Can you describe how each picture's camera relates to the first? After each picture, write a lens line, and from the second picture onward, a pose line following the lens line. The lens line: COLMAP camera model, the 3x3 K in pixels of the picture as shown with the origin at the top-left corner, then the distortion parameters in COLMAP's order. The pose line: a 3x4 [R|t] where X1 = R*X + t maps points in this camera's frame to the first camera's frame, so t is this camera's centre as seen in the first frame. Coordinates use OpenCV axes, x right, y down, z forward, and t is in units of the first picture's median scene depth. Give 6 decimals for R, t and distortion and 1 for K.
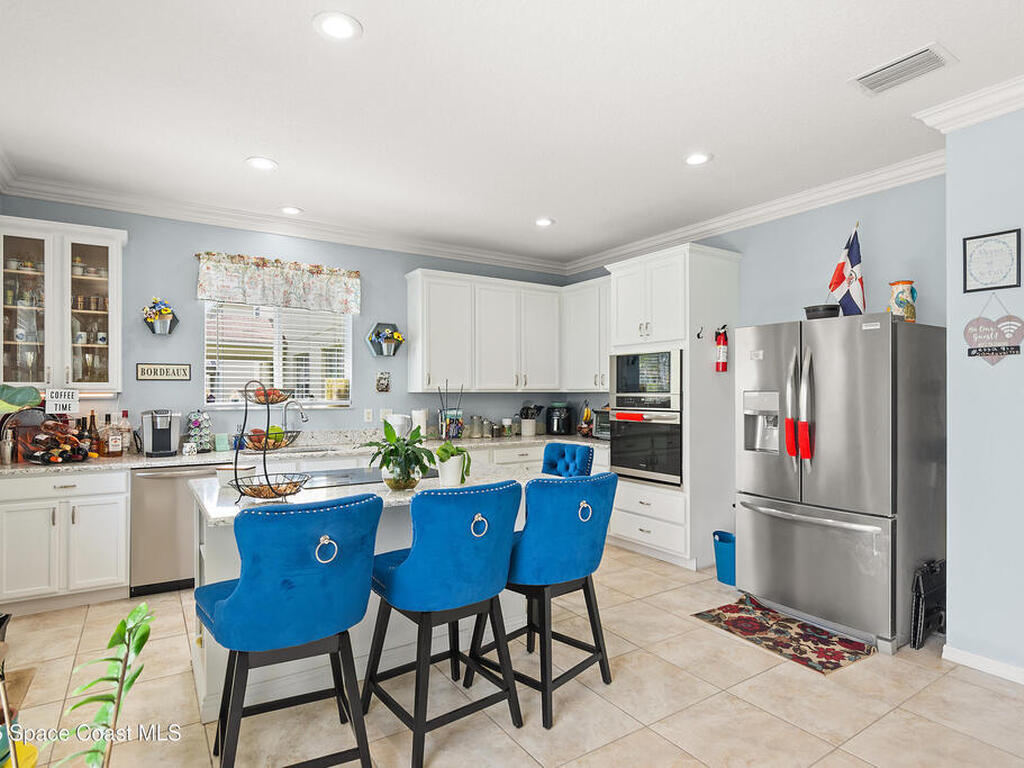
lens RADIAL K [[562.0, 0, 506.0], [0, 562.0, 390.3], [0, 0, 1]] dist [-0.011386, 0.000339]
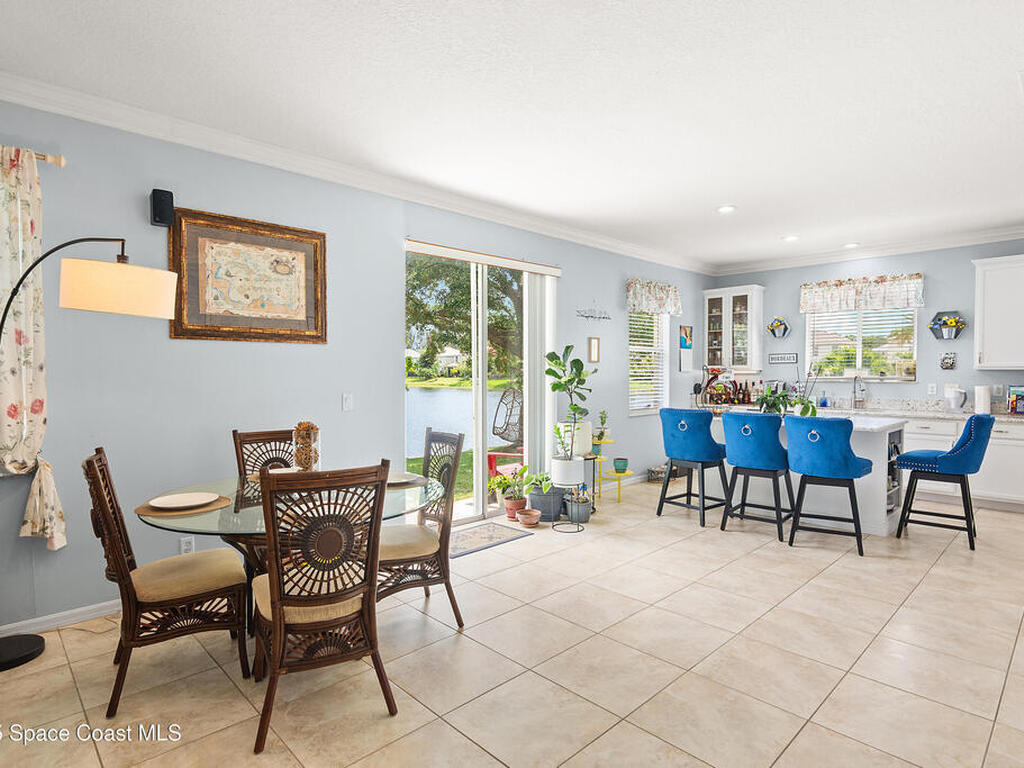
lens RADIAL K [[562.0, 0, 510.9], [0, 562.0, 386.9], [0, 0, 1]] dist [-0.011386, 0.000339]
pose [[0.187989, 0.025503, -0.981840, 0.982093], [0.004711, 0.999628, 0.026867, 0.004569], [0.982160, -0.009677, 0.187799, -0.159209]]
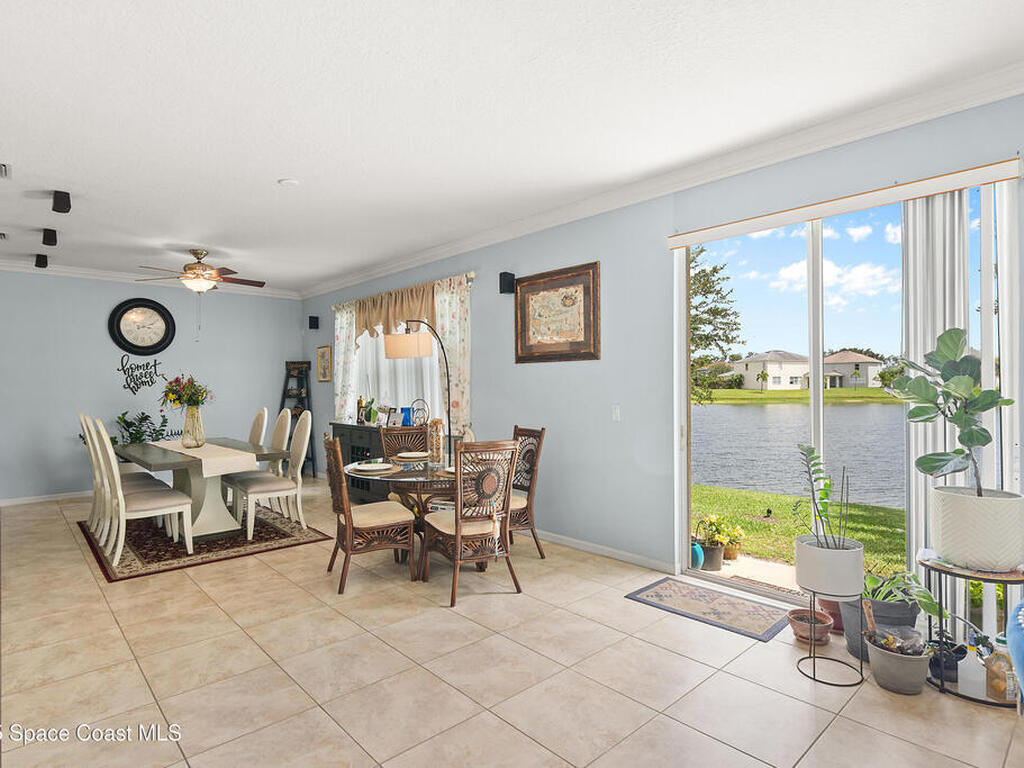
lens RADIAL K [[562.0, 0, 502.5], [0, 562.0, 386.6], [0, 0, 1]] dist [-0.011386, 0.000339]
pose [[-0.988026, 0.007407, -0.154109, 0.314178], [0.007538, 0.999972, -0.000266, 0.005454], [0.154102, -0.001425, -0.988054, 0.757294]]
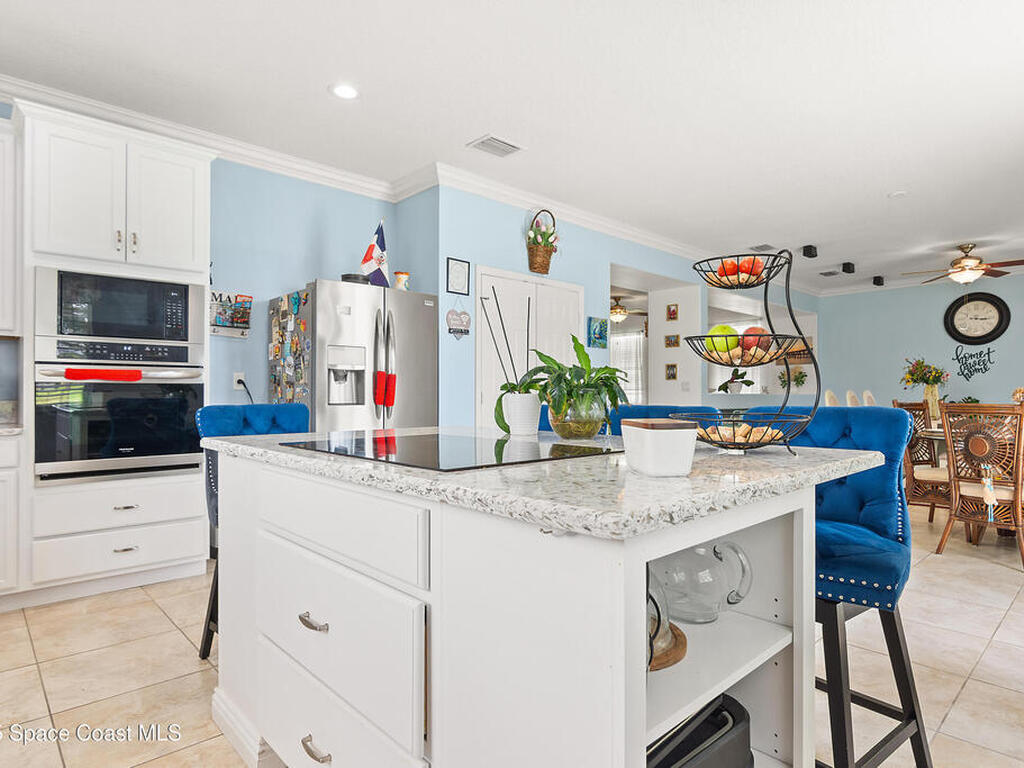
lens RADIAL K [[578.0, 0, 500.5], [0, 578.0, 390.3], [0, 0, 1]] dist [-0.007597, -0.001114]
pose [[-0.158670, 0.008732, 0.987293, -0.546718], [-0.002822, 0.999953, -0.009297, 0.078681], [-0.987328, -0.004262, -0.158638, 0.762913]]
